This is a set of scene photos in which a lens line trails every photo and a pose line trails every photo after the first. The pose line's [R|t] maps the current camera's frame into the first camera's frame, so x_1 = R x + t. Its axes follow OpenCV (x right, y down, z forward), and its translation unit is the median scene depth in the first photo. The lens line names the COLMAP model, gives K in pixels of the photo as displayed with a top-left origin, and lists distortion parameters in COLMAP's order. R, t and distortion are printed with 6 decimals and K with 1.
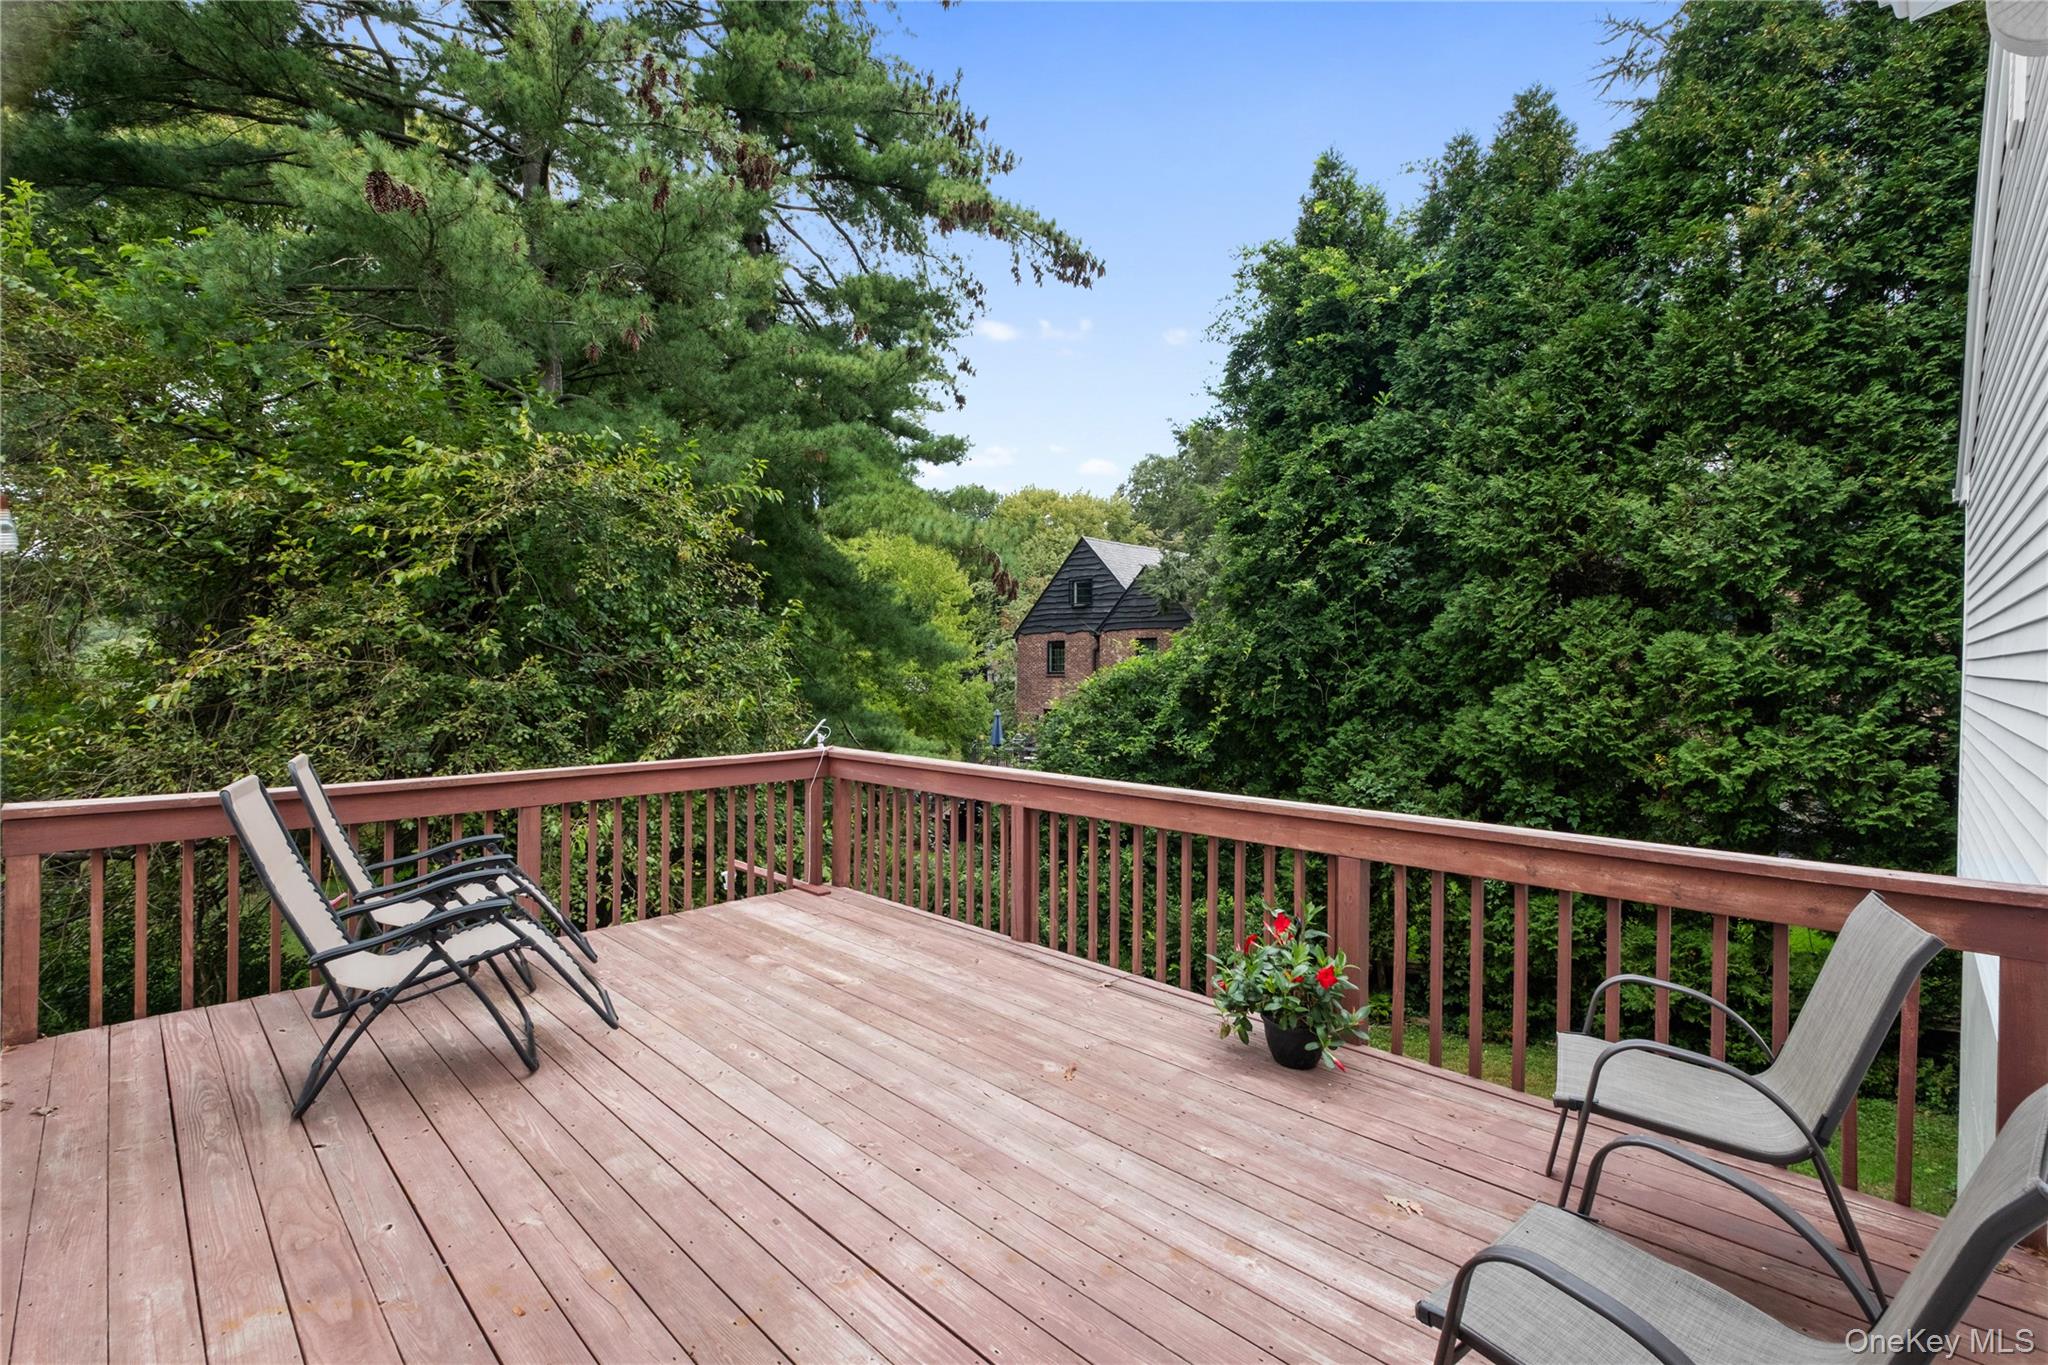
lens RADIAL K [[898.7, 0, 1019.6], [0, 898.7, 672.2], [0, 0, 1]] dist [-0.000155, -0.000037]
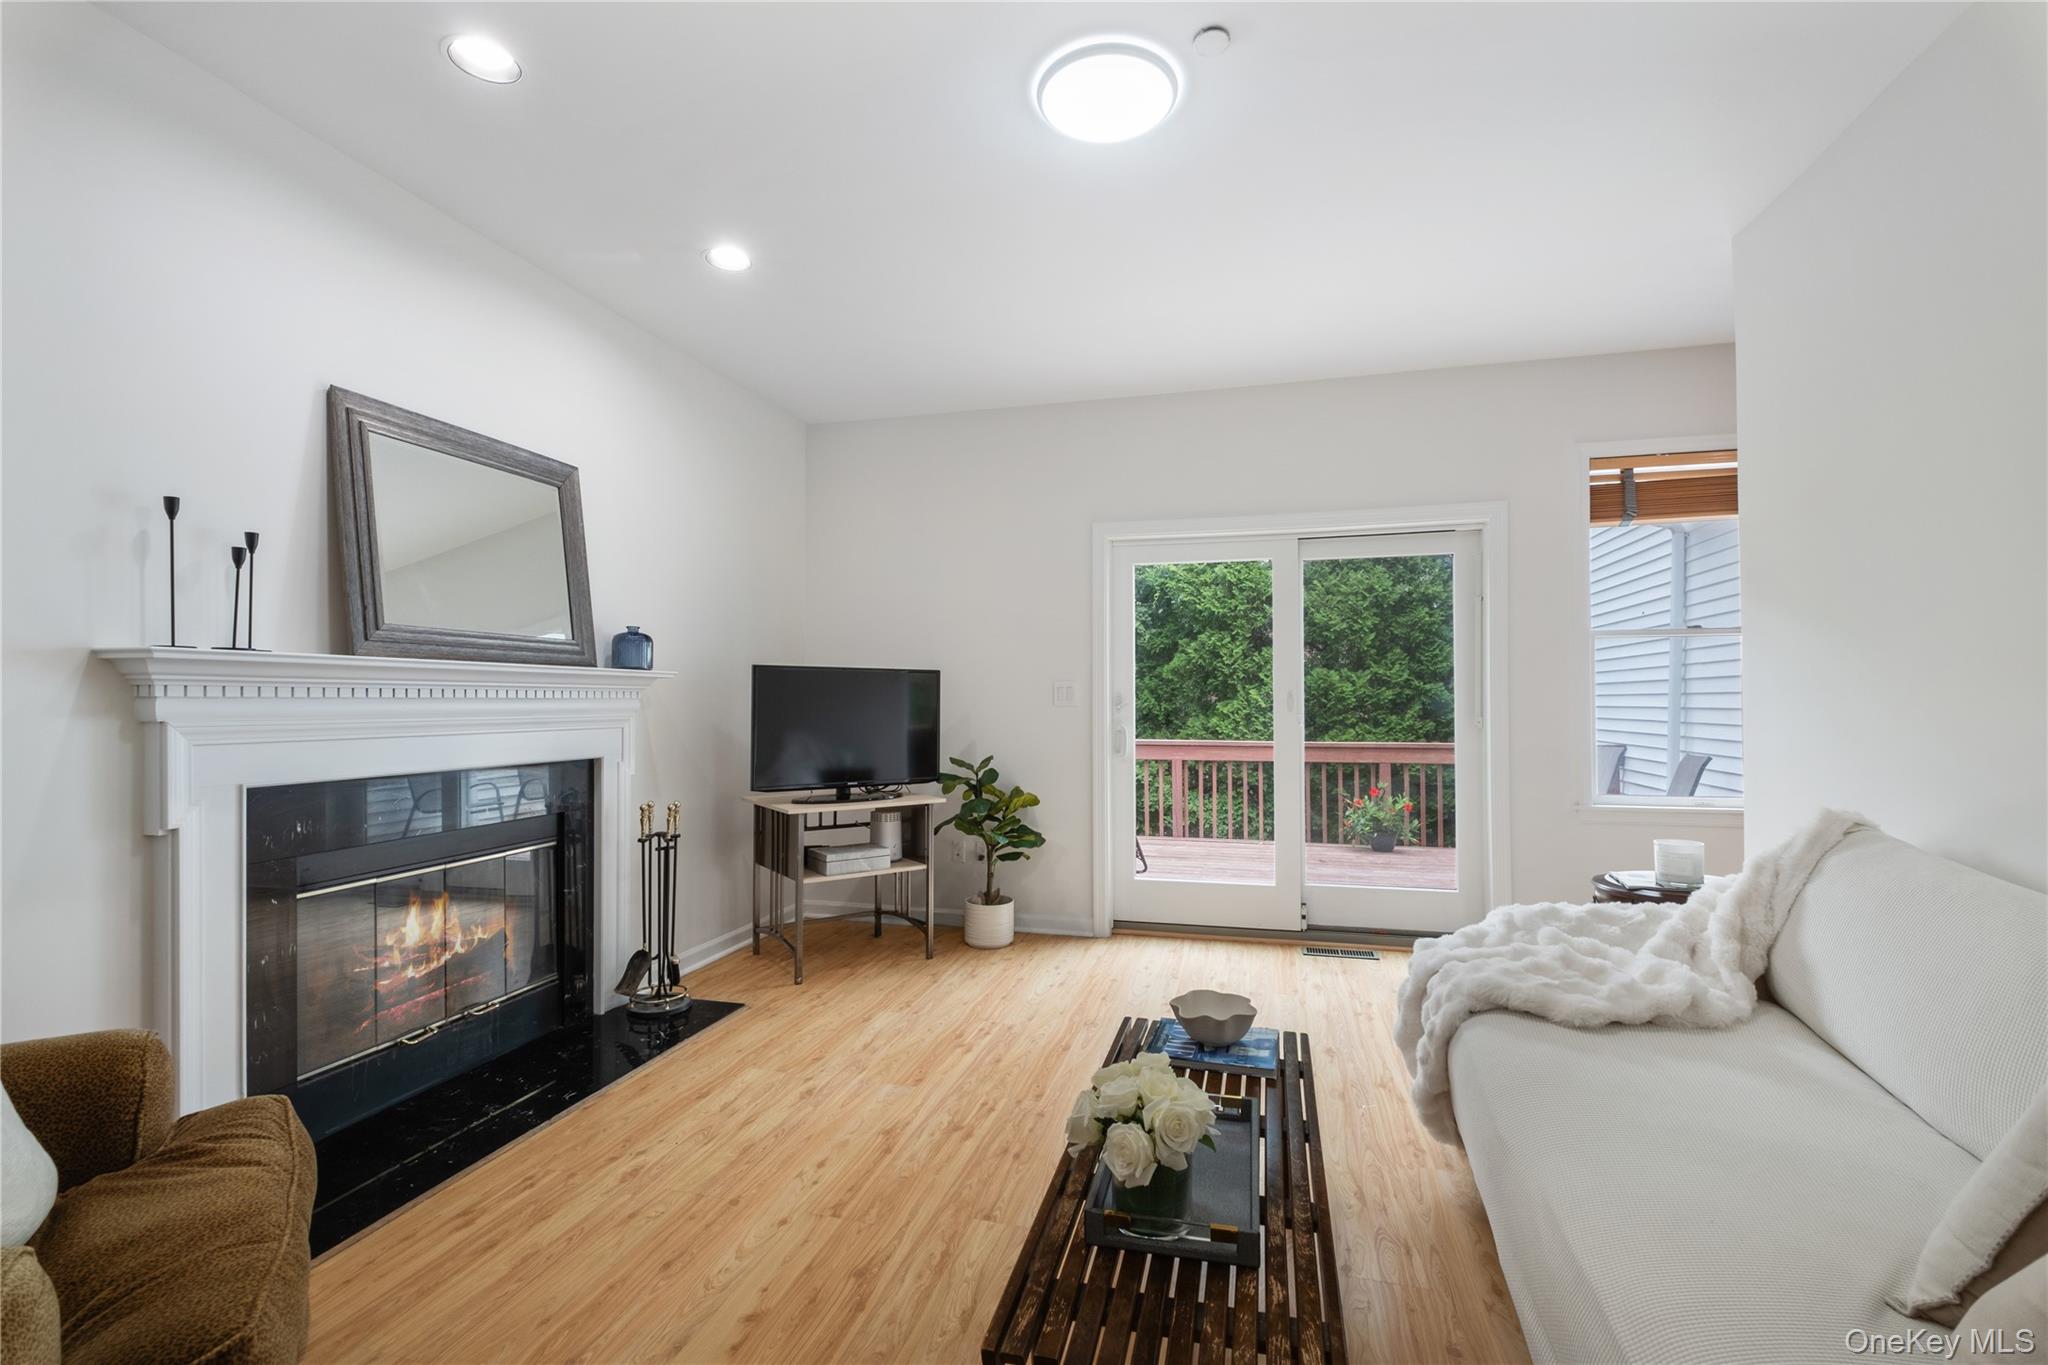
lens RADIAL K [[898.7, 0, 1031.4], [0, 898.7, 694.9], [0, 0, 1]] dist [-0.000155, -0.000037]
pose [[0.866138, 0.002302, 0.499800, -0.617916], [0.004147, 0.999922, -0.011792, 0.024188], [-0.499788, 0.012287, 0.866061, -0.202079]]
